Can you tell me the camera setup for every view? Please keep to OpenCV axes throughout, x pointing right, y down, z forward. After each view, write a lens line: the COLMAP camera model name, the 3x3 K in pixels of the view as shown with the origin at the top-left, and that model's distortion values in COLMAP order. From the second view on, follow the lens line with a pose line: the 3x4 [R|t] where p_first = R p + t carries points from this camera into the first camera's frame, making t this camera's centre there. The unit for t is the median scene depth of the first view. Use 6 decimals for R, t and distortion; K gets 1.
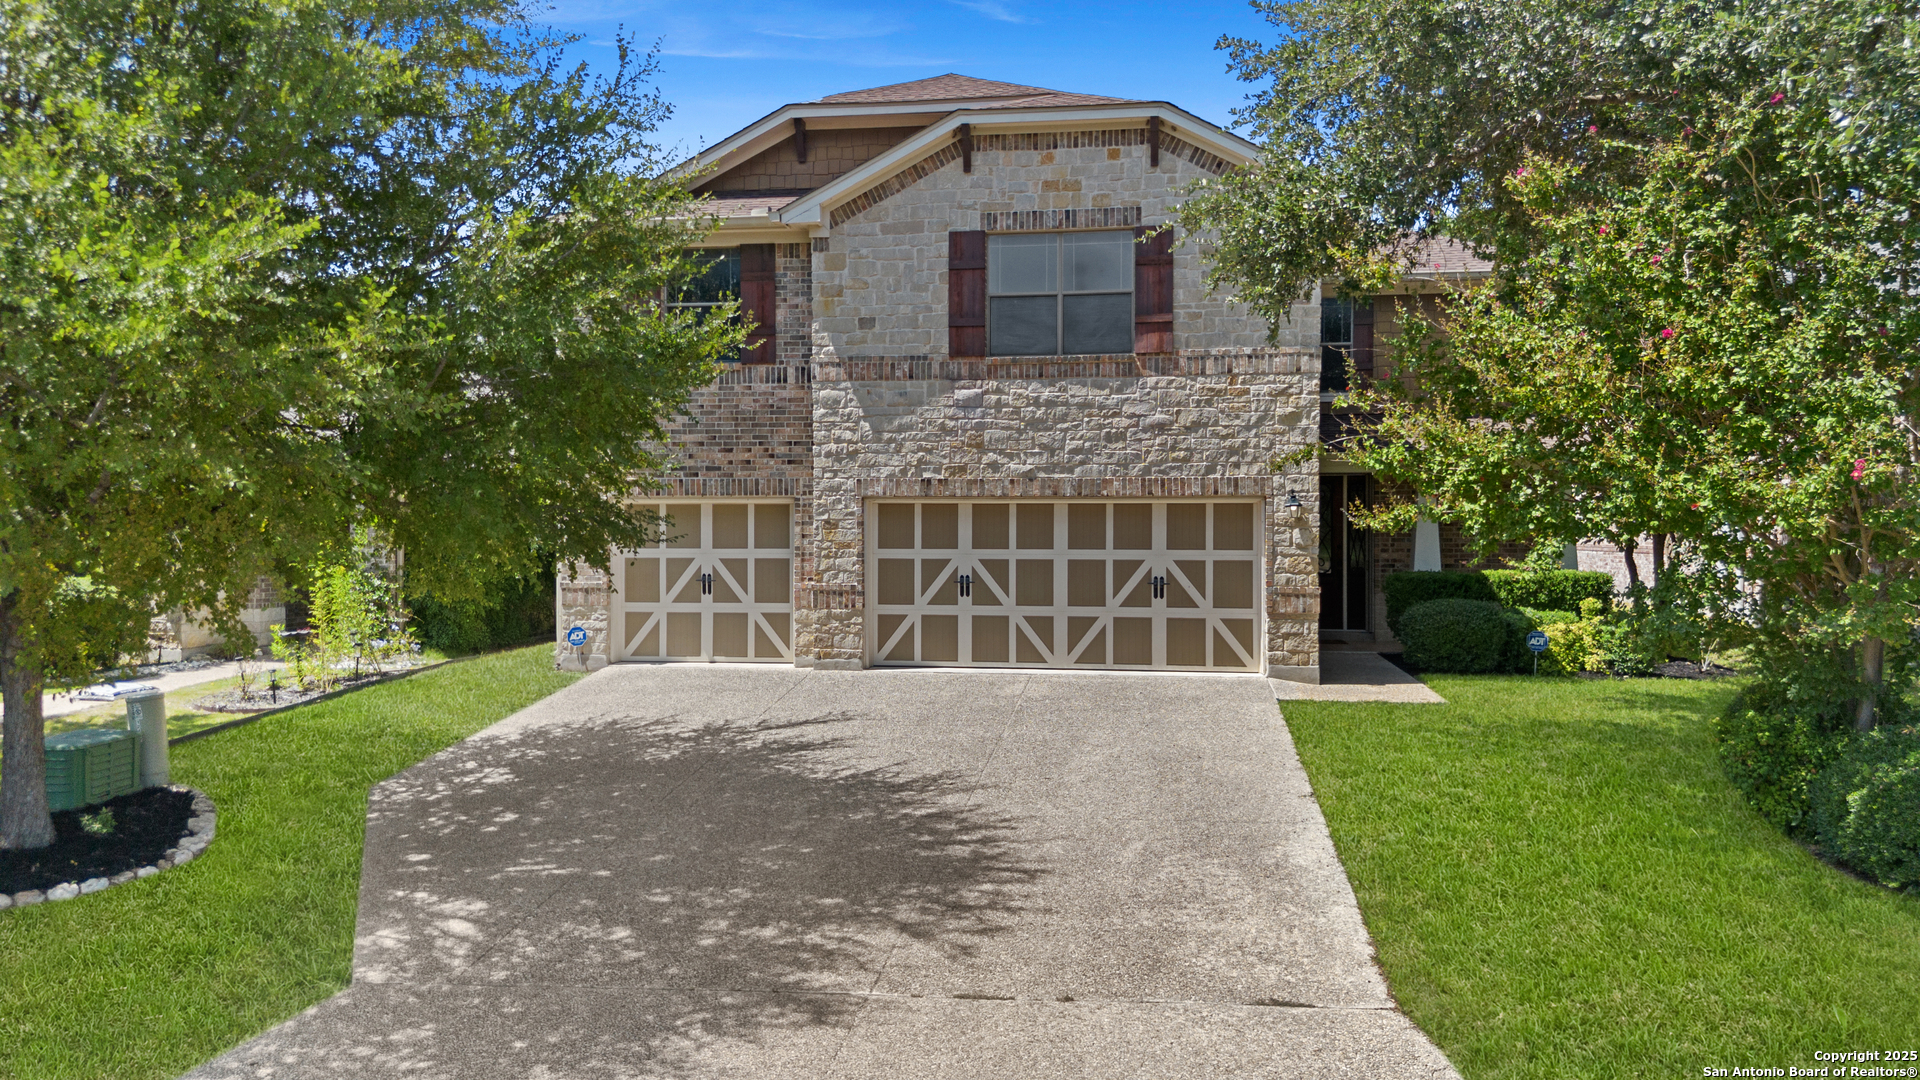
lens RADIAL K [[1355.4, 0, 973.5], [0, 1355.4, 541.5], [0, 0, 1]] dist [0.073751, -0.065762]
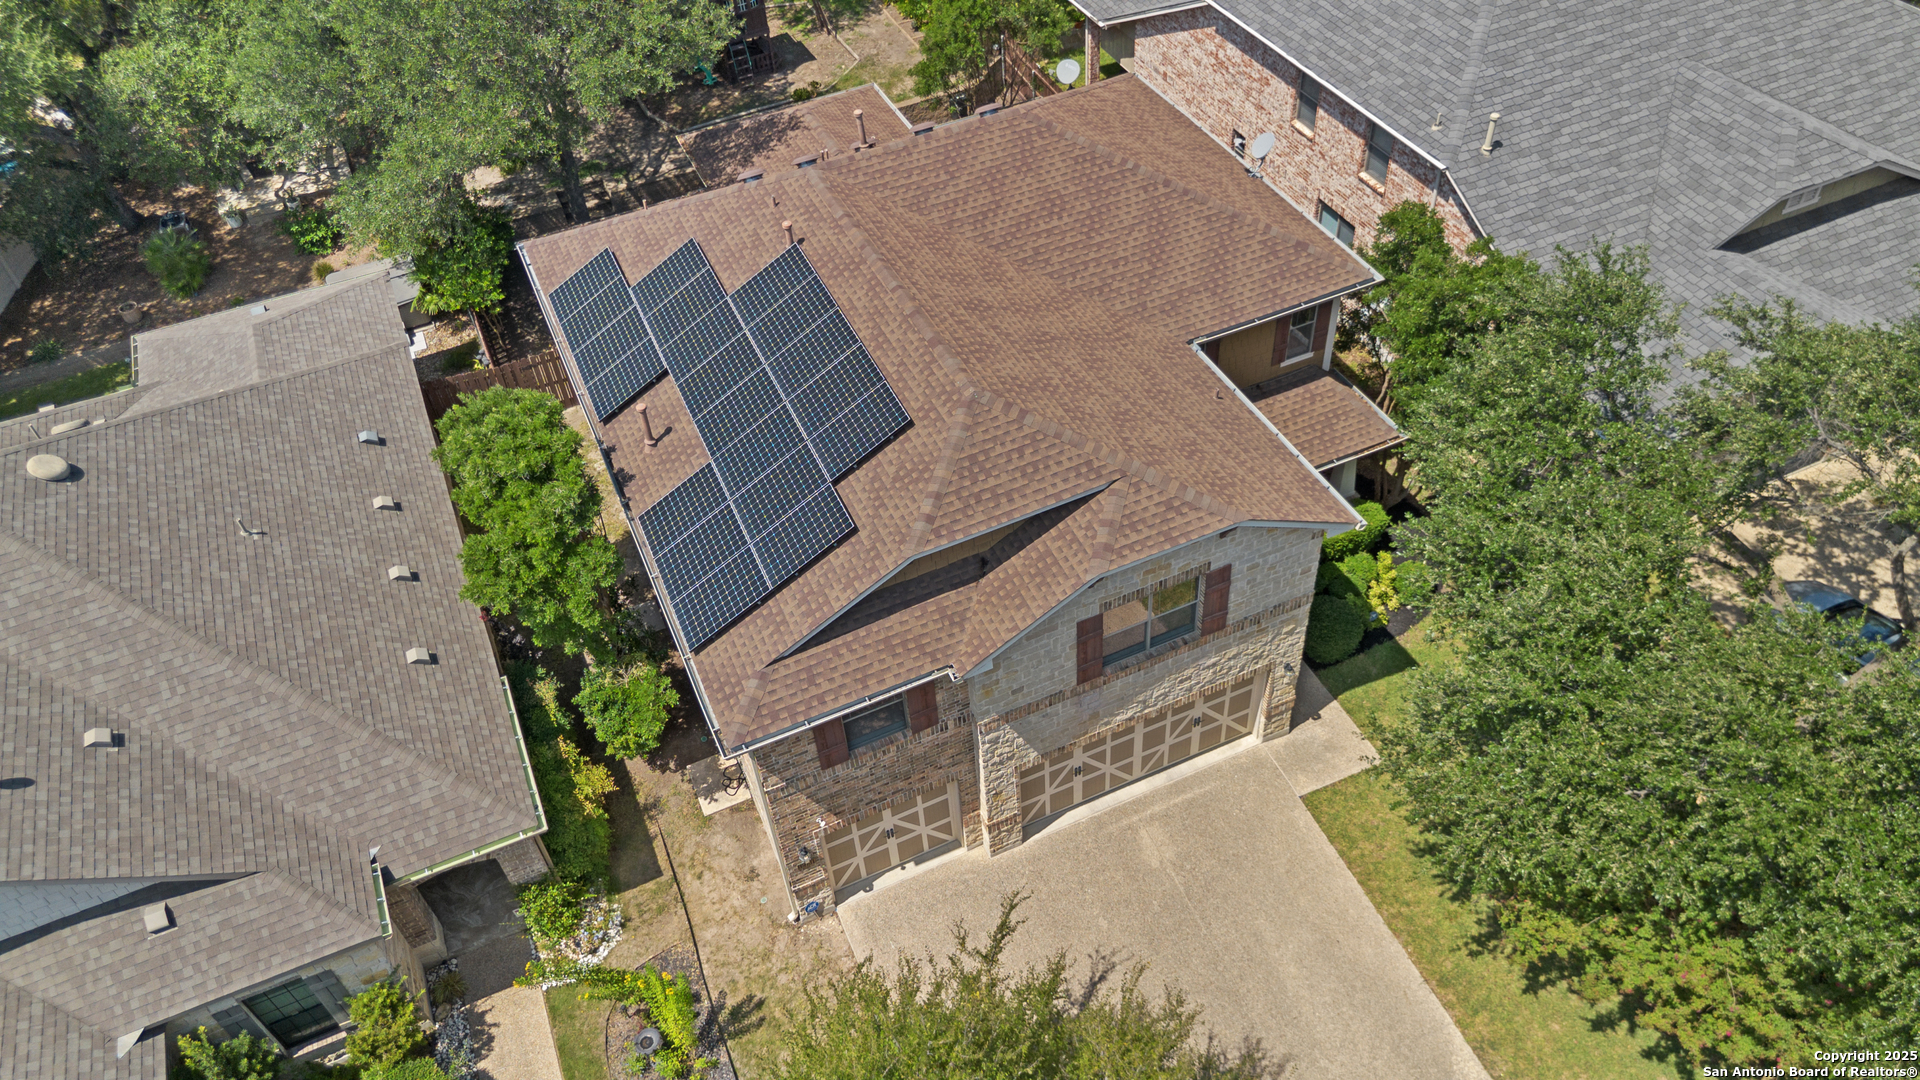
lens RADIAL K [[1367.2, 0, 964.0], [0, 1367.2, 530.0], [0, 0, 1]] dist [0.073506, -0.066313]
pose [[0.843850, -0.414069, 0.341269, -0.496654], [0.070971, 0.716551, 0.693915, -1.163092], [-0.531865, -0.561340, 0.634048, 0.309433]]
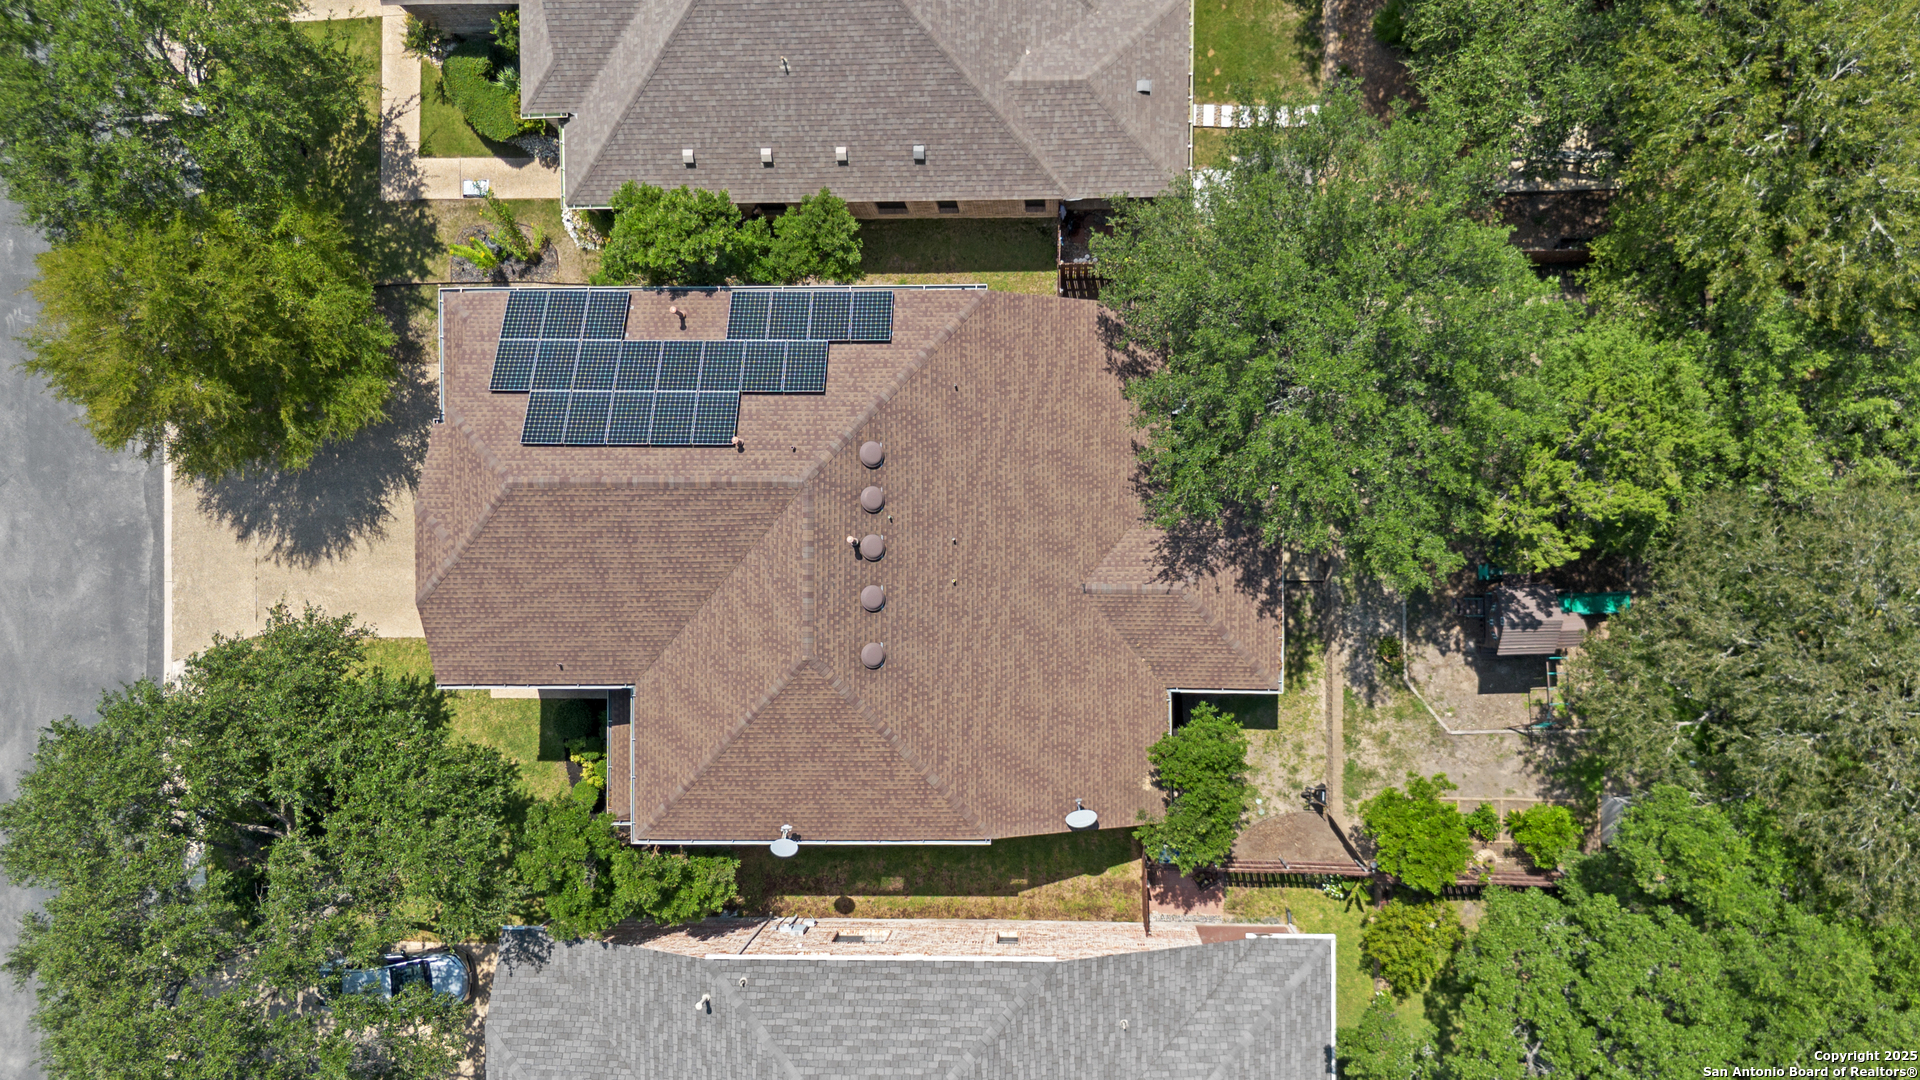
lens RADIAL K [[1402.3, 0, 1036.2], [0, 1402.3, 587.2], [0, 0, 1]] dist [0.067494, -0.066890]
pose [[0.144424, 0.989365, 0.017301, 0.210485], [0.022097, -0.020705, 0.999541, -2.464739], [0.989269, -0.143976, -0.024853, 1.957147]]
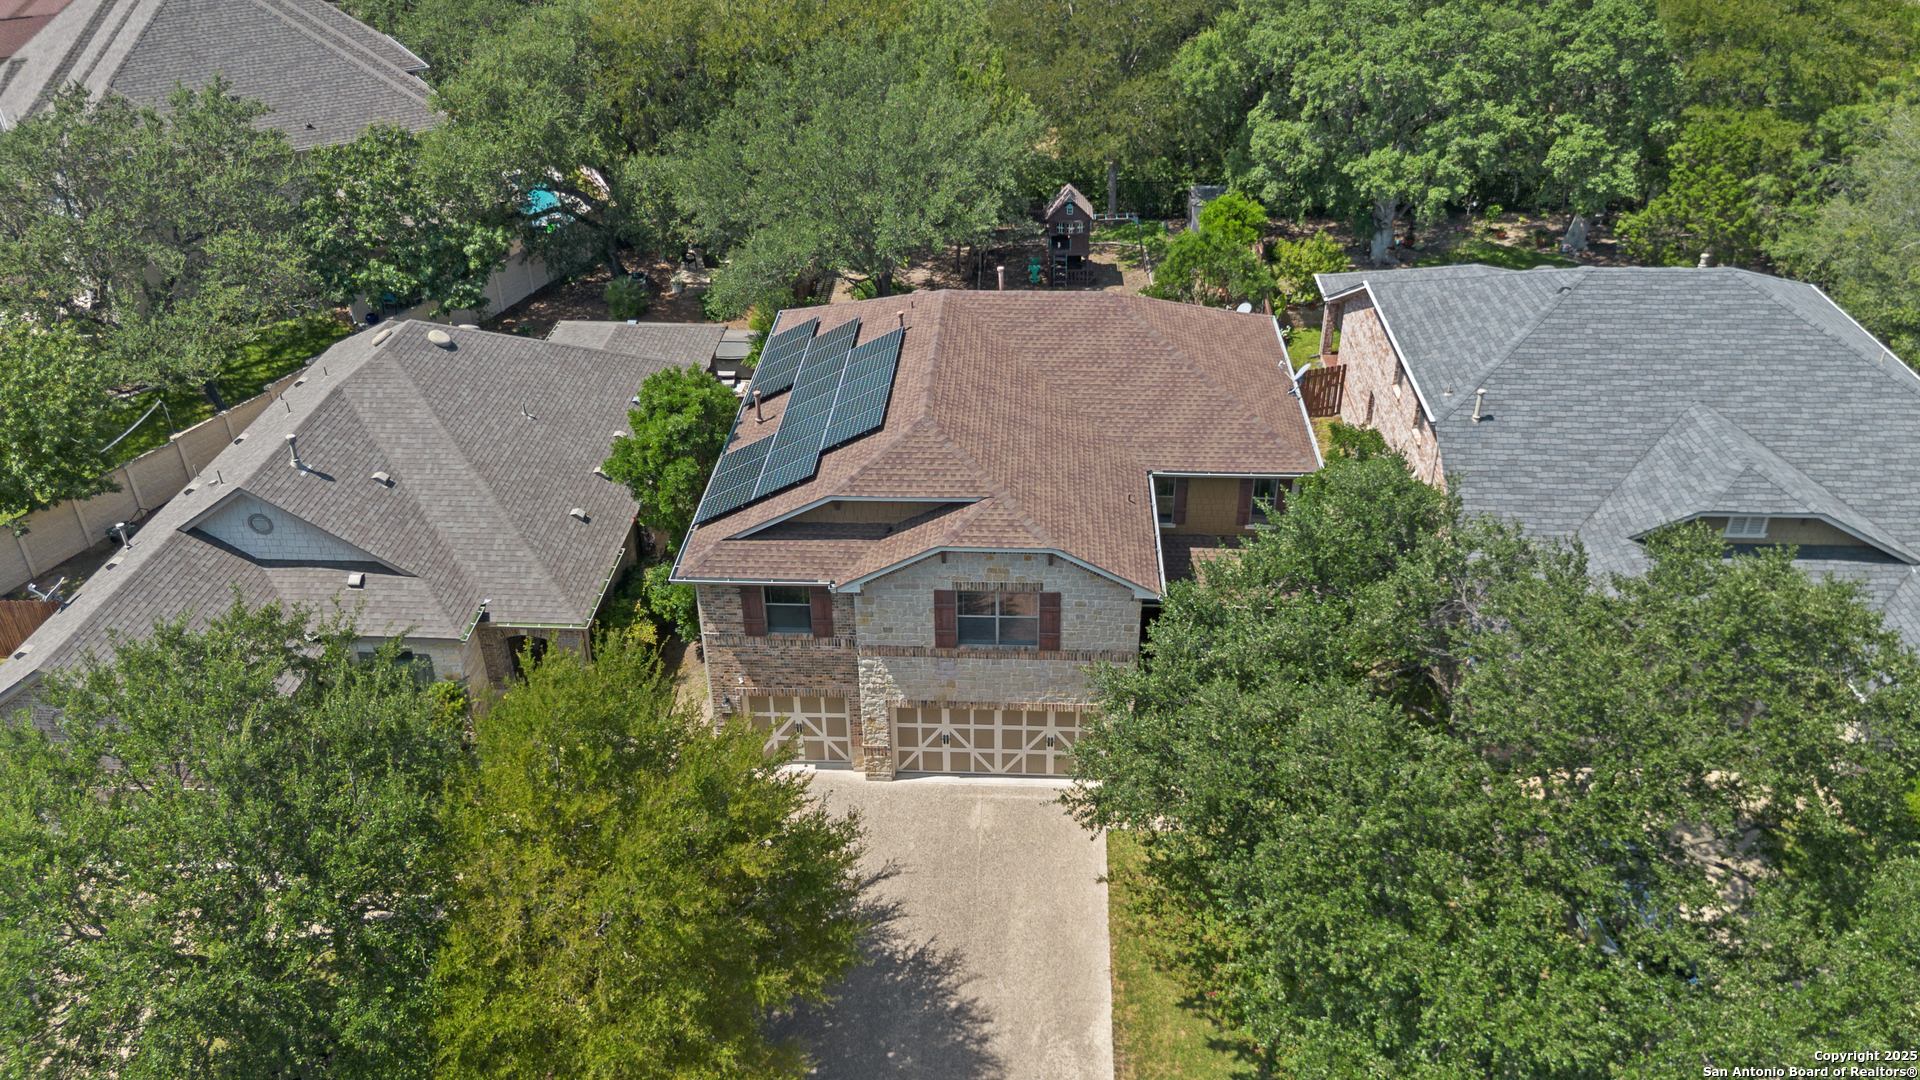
lens RADIAL K [[1423.1, 0, 993.7], [0, 1423.1, 534.5], [0, 0, 1]] dist [0.086192, -0.083461]
pose [[0.994620, -0.056098, 0.087083, -0.096979], [0.003921, 0.860453, 0.509514, -1.218564], [-0.103514, -0.506432, 0.856044, -0.535194]]
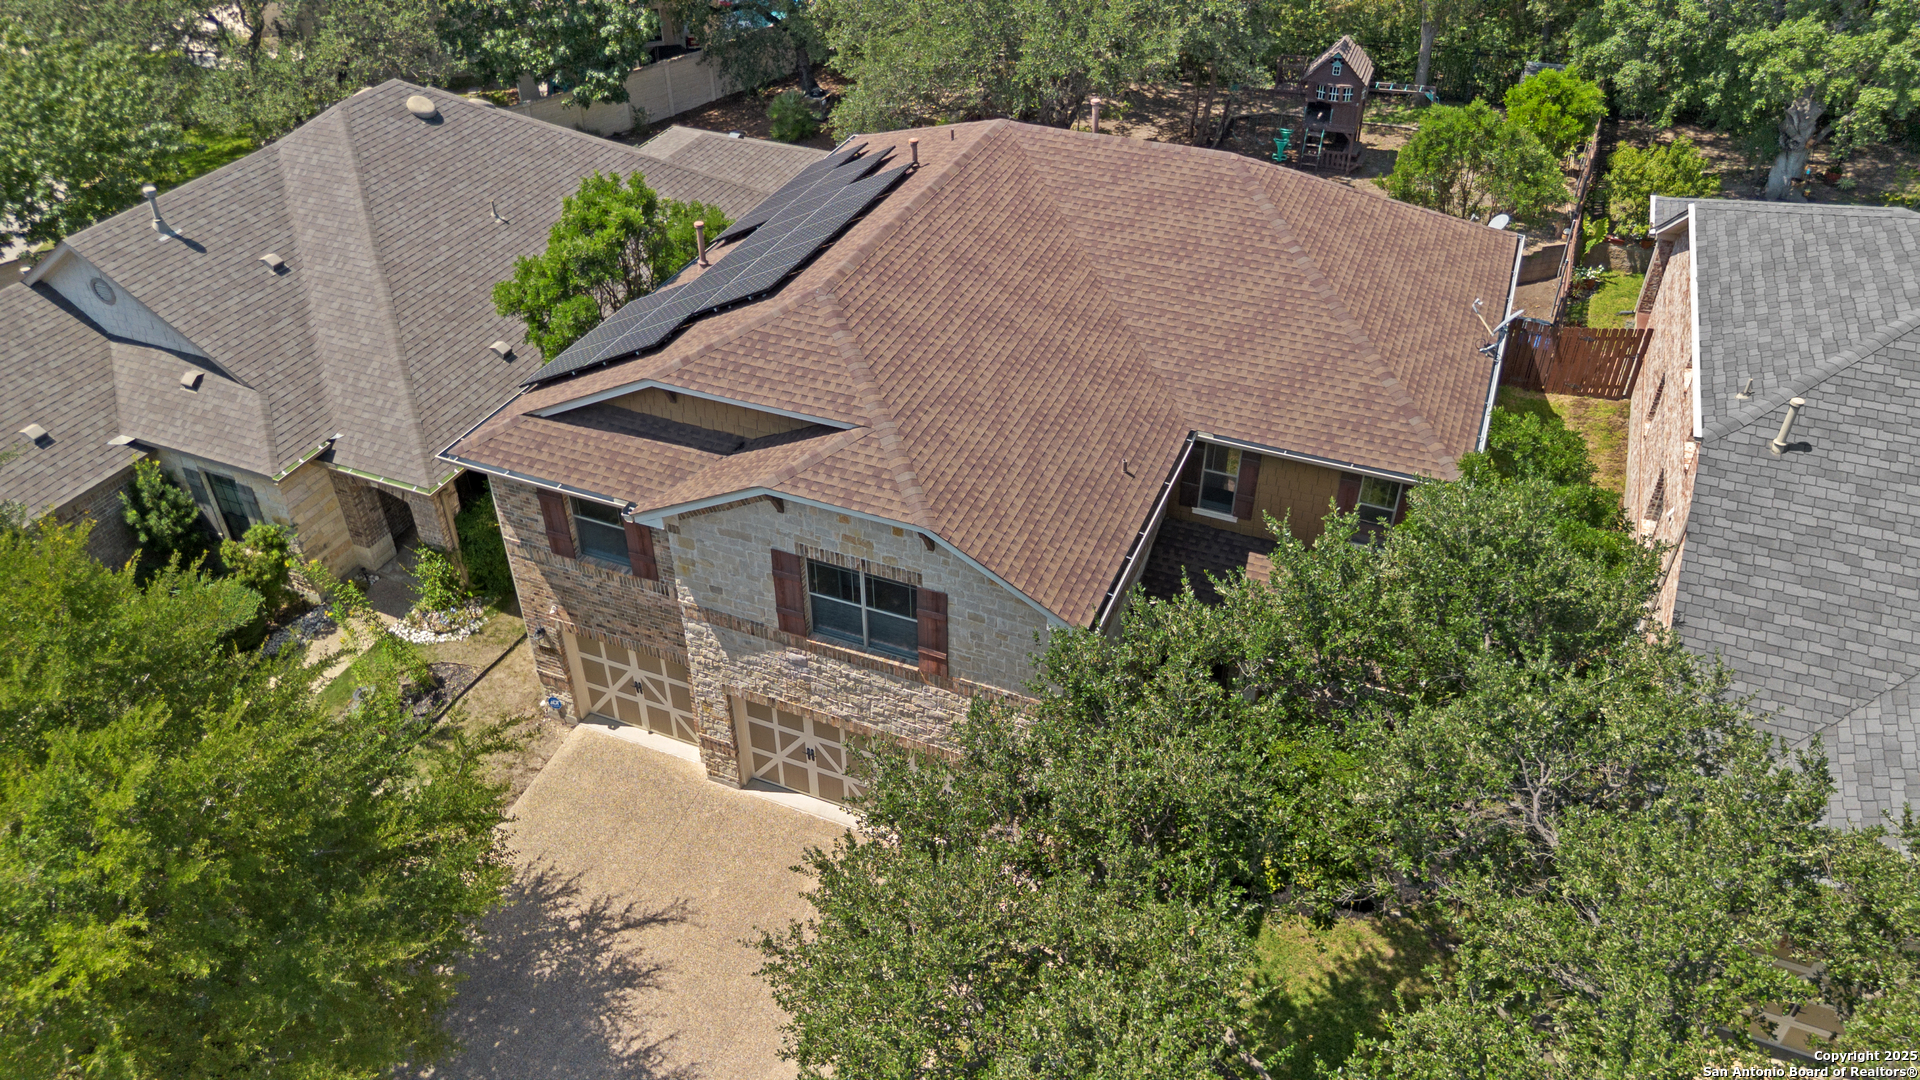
lens RADIAL K [[1355.4, 0, 973.5], [0, 1355.4, 541.5], [0, 0, 1]] dist [0.073751, -0.065762]
pose [[0.970427, 0.148177, -0.190564, 0.368503], [-0.009127, 0.811389, 0.584435, -0.909001], [0.241222, -0.565413, 0.788746, 0.132974]]
